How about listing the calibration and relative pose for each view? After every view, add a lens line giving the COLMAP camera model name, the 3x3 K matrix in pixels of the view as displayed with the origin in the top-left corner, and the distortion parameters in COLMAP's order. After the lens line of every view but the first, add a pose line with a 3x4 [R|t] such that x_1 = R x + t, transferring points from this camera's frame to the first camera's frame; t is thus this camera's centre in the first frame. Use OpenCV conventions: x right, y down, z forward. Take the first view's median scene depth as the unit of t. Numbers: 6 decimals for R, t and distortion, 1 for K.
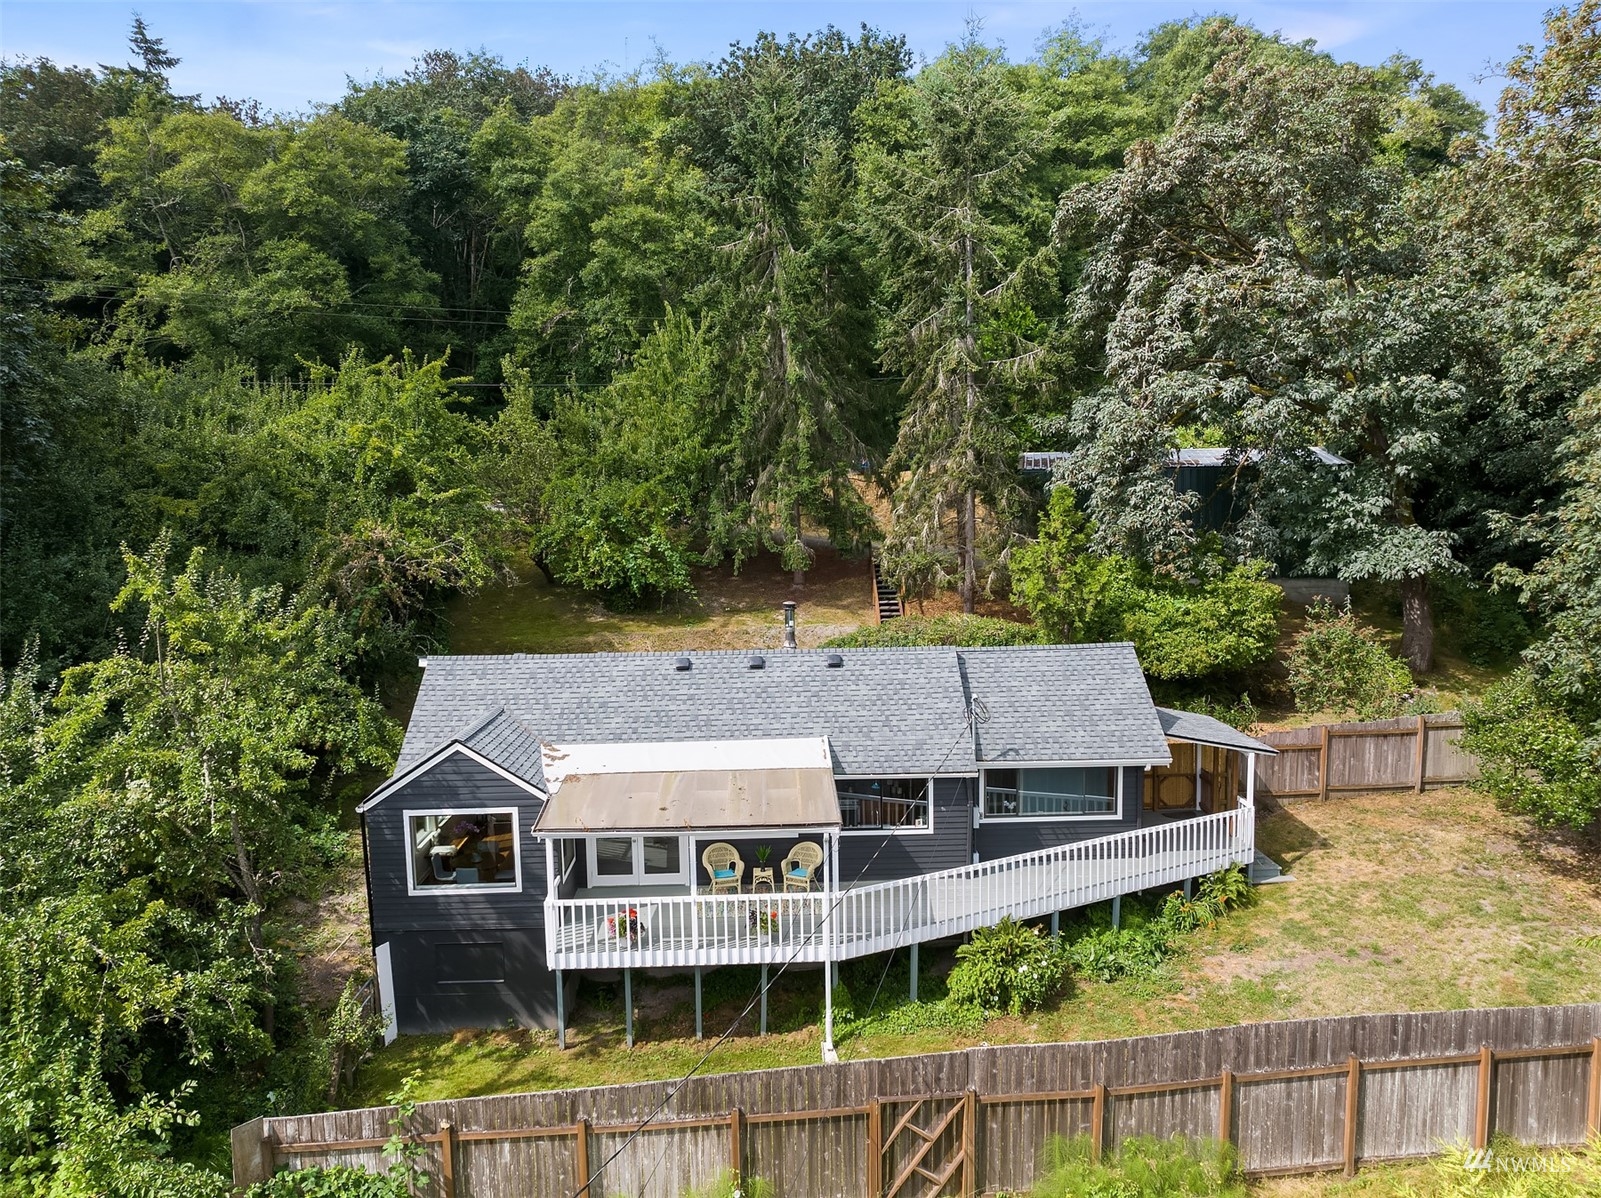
lens RADIAL K [[1099.5, 0, 807.7], [0, 1099.5, 604.3], [0, 0, 1]] dist [-0.042665, 0.004280]
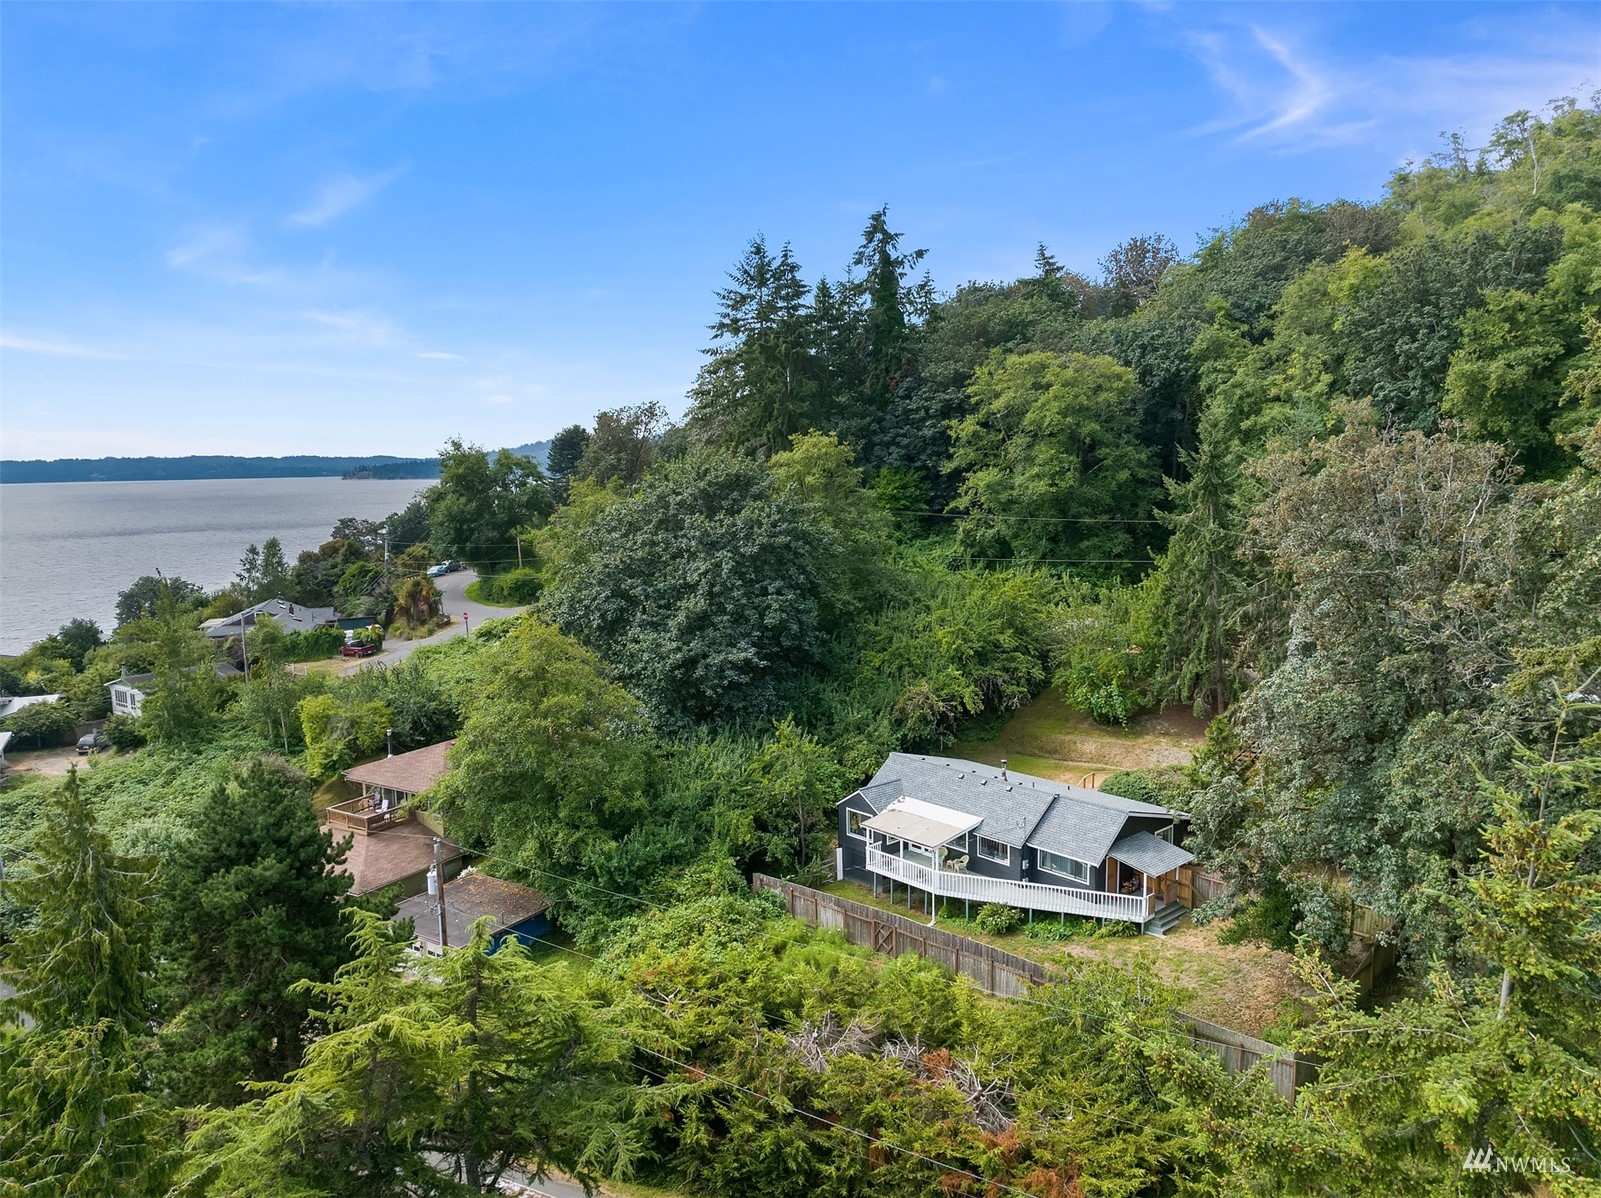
lens RADIAL K [[1099.5, 0, 807.7], [0, 1099.5, 604.3], [0, 0, 1]] dist [-0.042665, 0.004280]
pose [[0.636469, 0.096347, -0.765261, 1.769927], [-0.078258, 0.995114, 0.060198, -0.522965], [0.767322, 0.021574, 0.640899, -1.005637]]
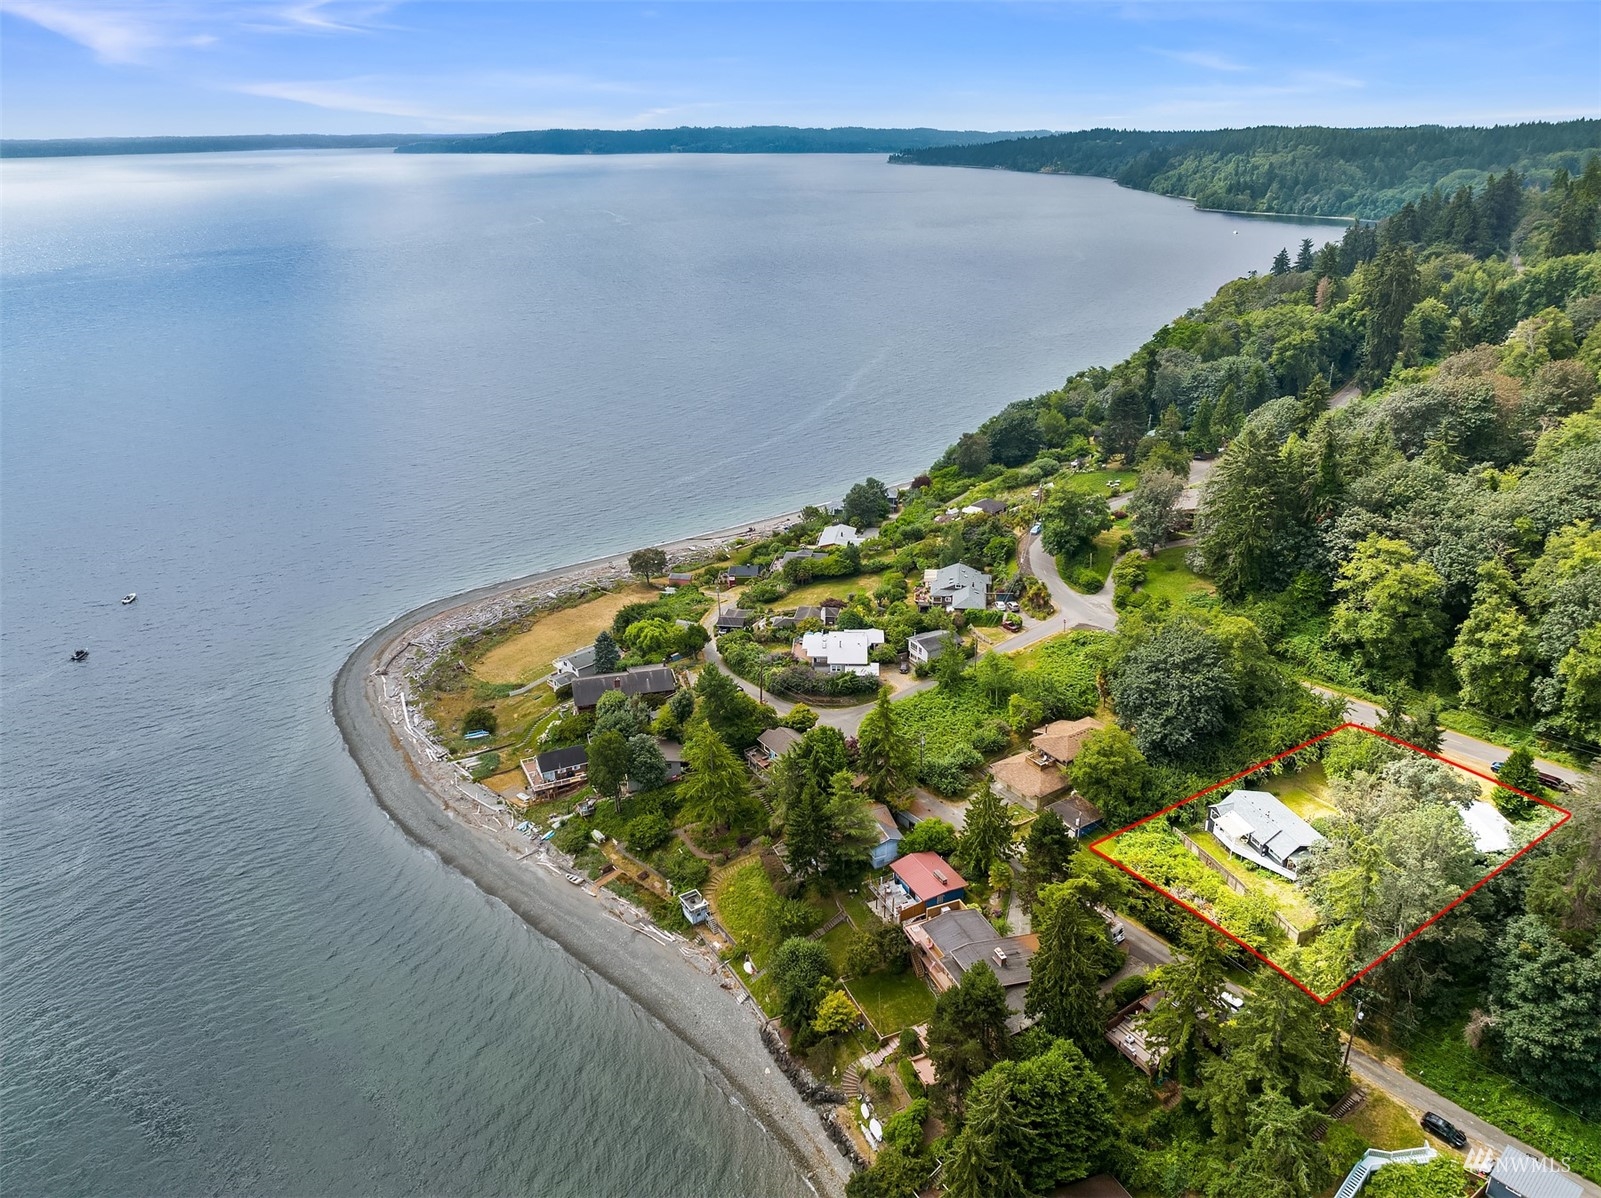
lens RADIAL K [[1099.5, 0, 807.7], [0, 1099.5, 604.3], [0, 0, 1]] dist [-0.042665, 0.004280]
pose [[0.225659, 0.388216, -0.893514, 5.749774], [-0.084274, 0.921512, 0.379097, -4.119405], [0.970554, -0.010247, 0.240664, -3.990125]]
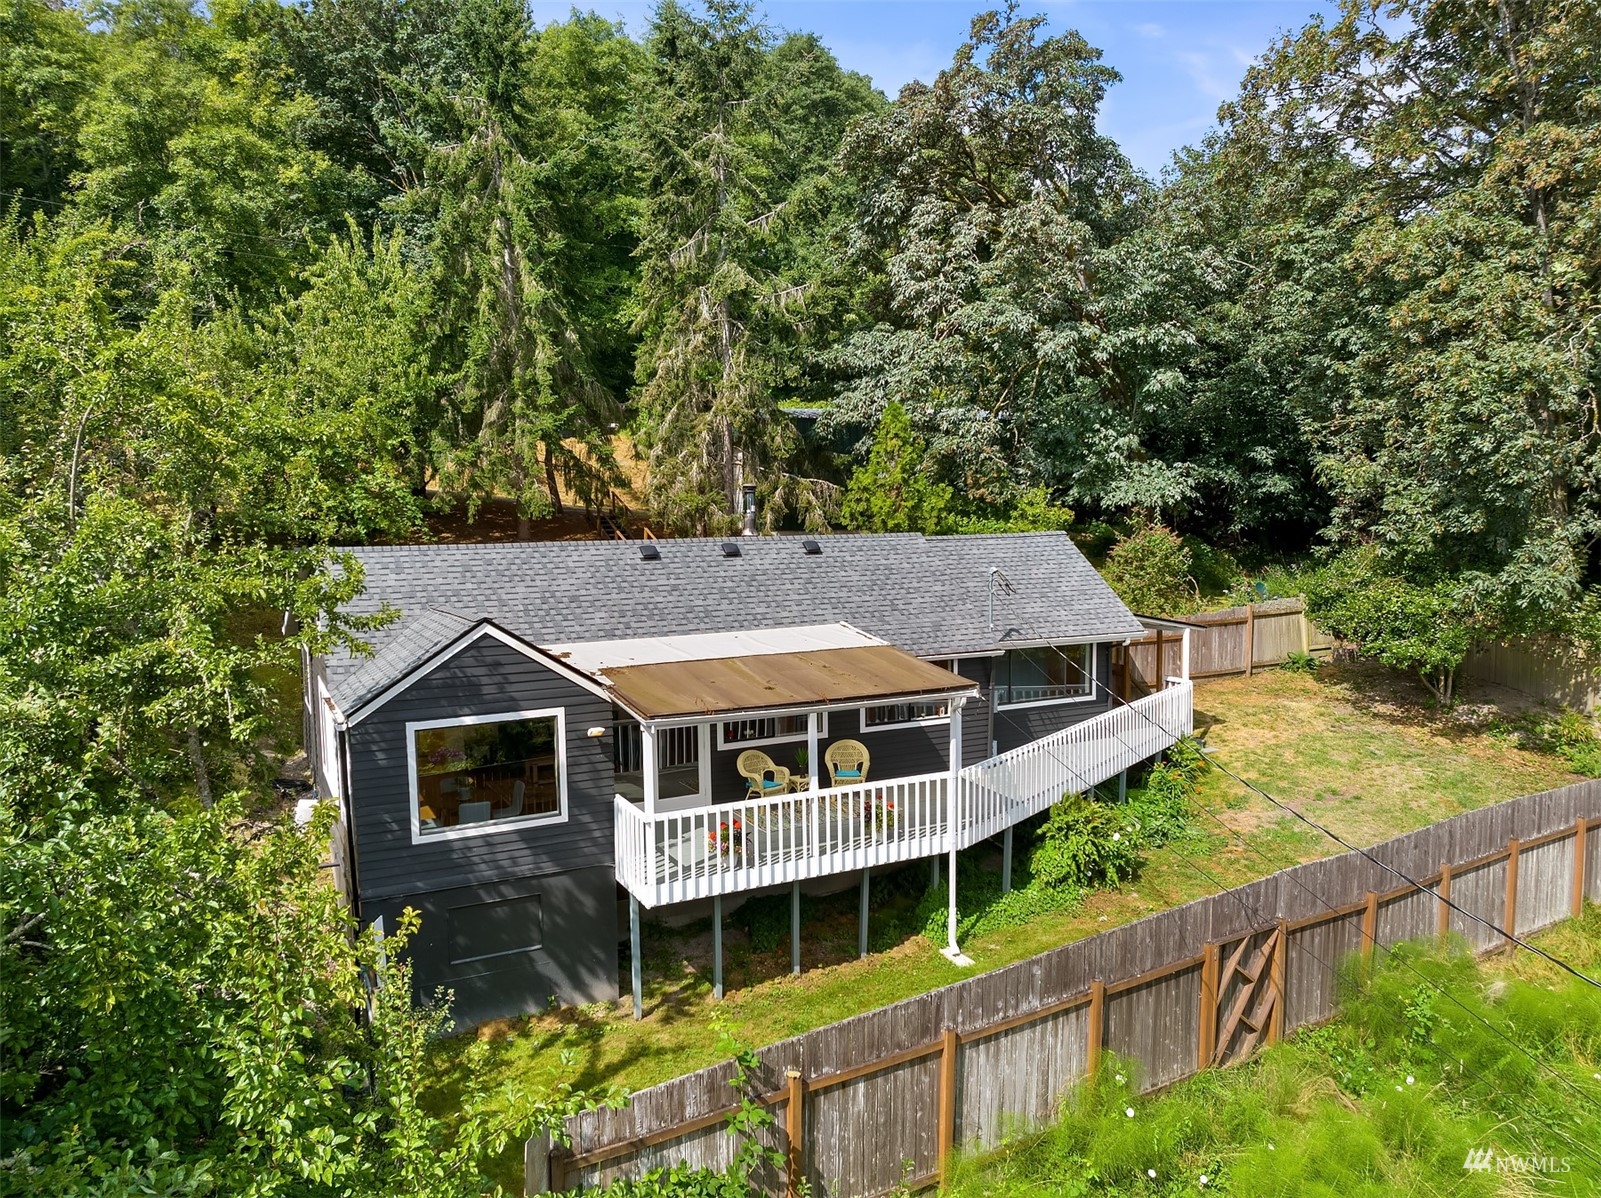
lens RADIAL K [[1099.5, 0, 807.7], [0, 1099.5, 604.3], [0, 0, 1]] dist [-0.042665, 0.004280]
pose [[0.907871, -0.033483, 0.417909, -0.406980], [0.041491, 0.999088, -0.010089, 0.123474], [-0.417190, 0.026499, 0.908433, 0.232102]]
